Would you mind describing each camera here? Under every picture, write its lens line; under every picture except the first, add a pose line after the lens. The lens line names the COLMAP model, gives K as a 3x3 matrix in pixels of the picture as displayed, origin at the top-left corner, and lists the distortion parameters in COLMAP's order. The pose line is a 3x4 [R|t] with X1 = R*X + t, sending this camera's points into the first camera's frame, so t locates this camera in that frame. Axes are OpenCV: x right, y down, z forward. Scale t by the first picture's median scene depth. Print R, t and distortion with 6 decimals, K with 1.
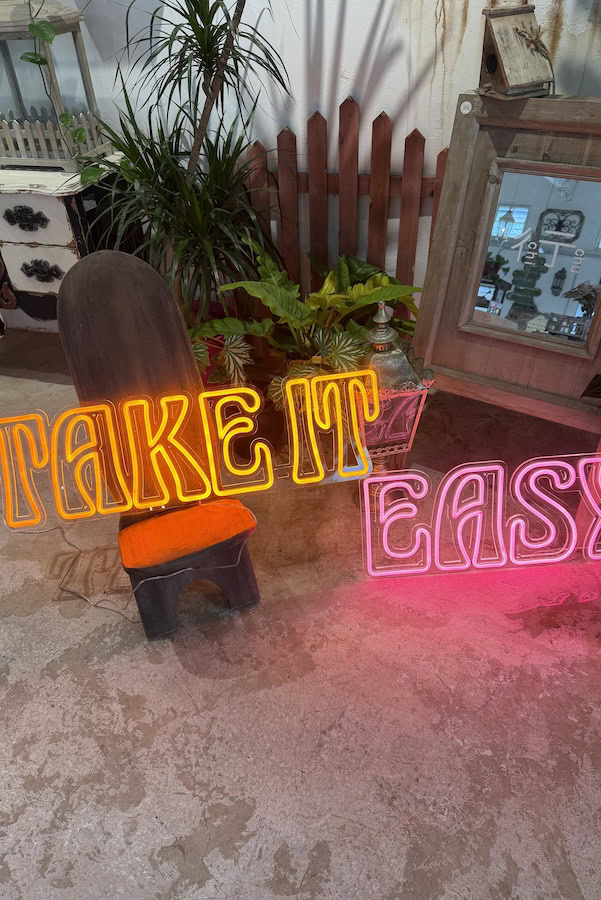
lens RADIAL K [[640.5, 0, 296.3], [0, 640.5, 446.7], [0, 0, 1]] dist [0.185913, -0.406995]
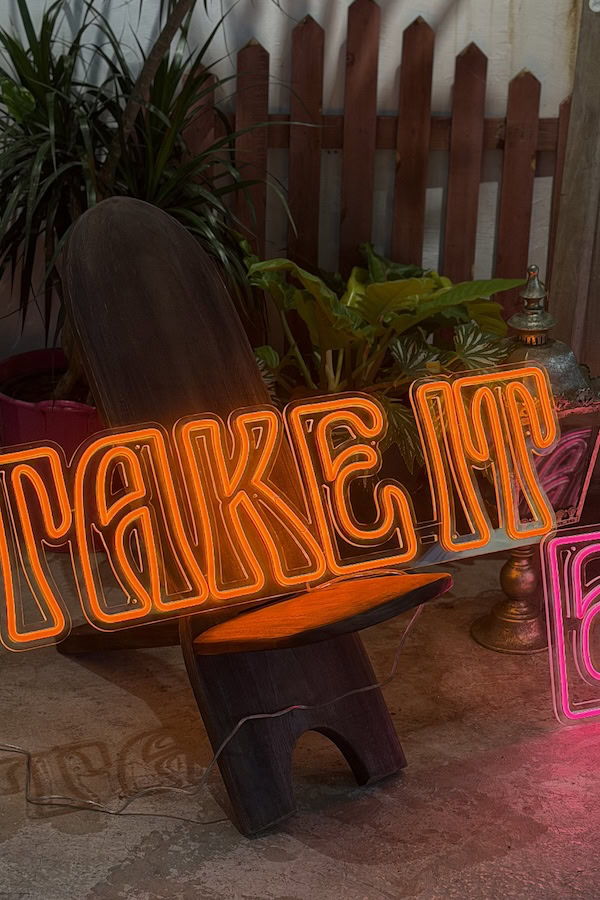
lens RADIAL K [[1868.8, 0, 320.0], [0, 1868.8, 449.5], [0, 0, 1]] dist [0.101012, 0.379236]
pose [[0.951962, -0.050188, 0.302076, -0.624632], [0.132290, 0.957075, -0.257888, 0.391469], [-0.276166, 0.285461, 0.917738, -0.586998]]
